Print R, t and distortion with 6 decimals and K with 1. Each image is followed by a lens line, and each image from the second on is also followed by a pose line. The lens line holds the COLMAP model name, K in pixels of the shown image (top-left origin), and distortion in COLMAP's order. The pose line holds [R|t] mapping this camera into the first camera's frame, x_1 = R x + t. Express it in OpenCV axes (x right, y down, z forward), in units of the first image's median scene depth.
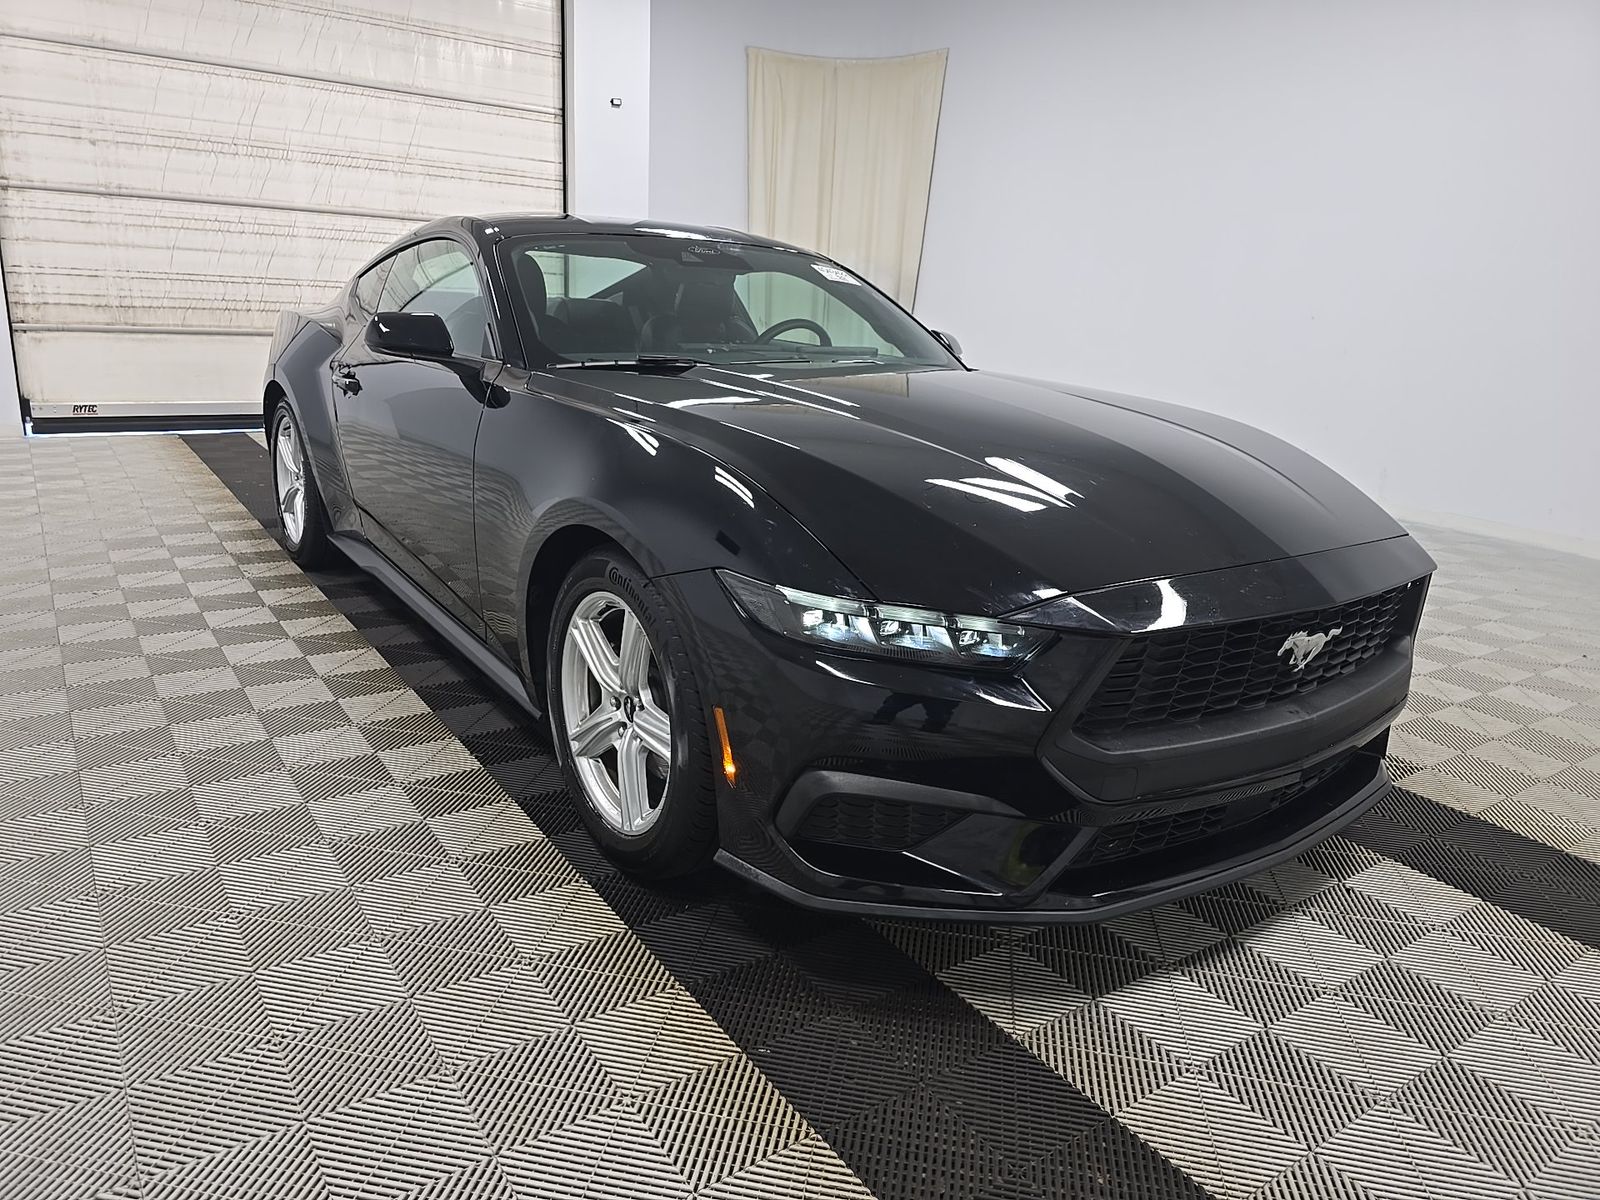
lens RADIAL K [[1077.0, 0, 800.0], [0, 1077.0, 600.0], [0, 0, 1]] dist [0.059015, -0.041344]
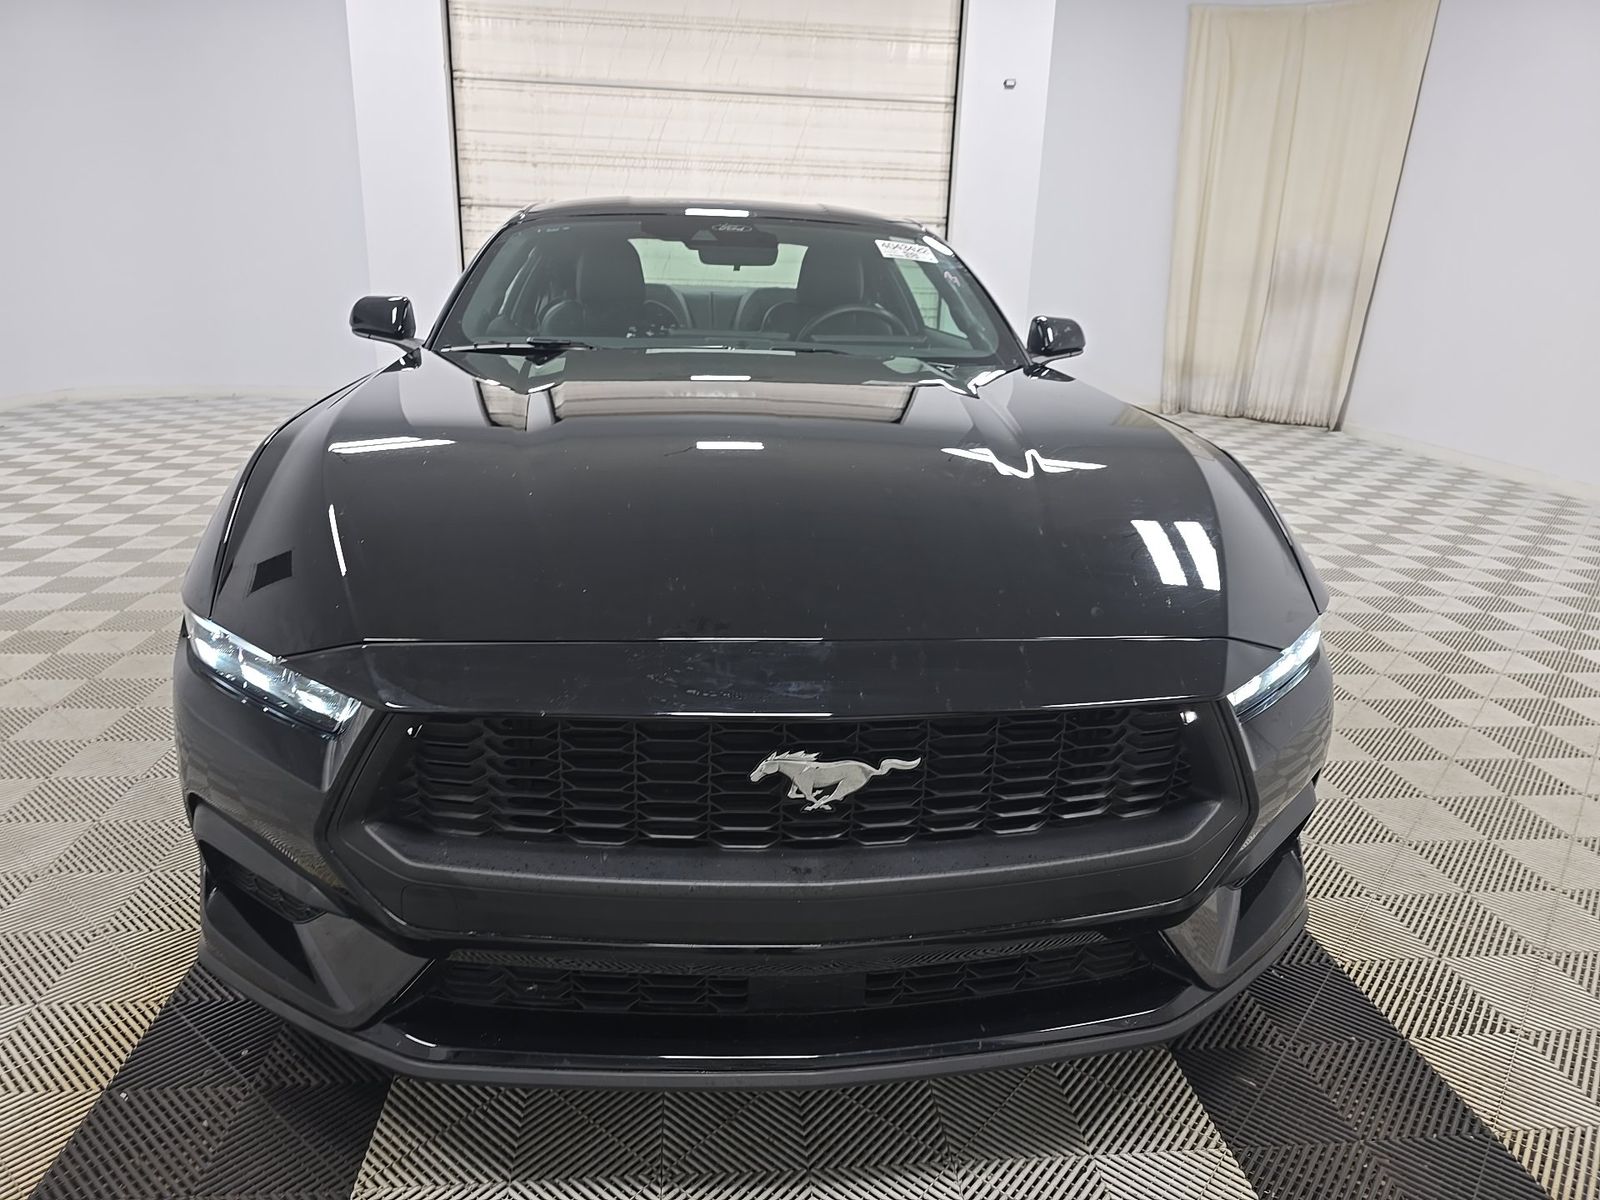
lens RADIAL K [[1077.0, 0, 800.0], [0, 1077.0, 600.0], [0, 0, 1]] dist [0.059015, -0.041344]
pose [[0.871020, 0.125918, -0.474836, 0.407540], [-0.125974, 0.991522, 0.031852, -0.045674], [0.474821, 0.032073, 0.879498, 0.219396]]
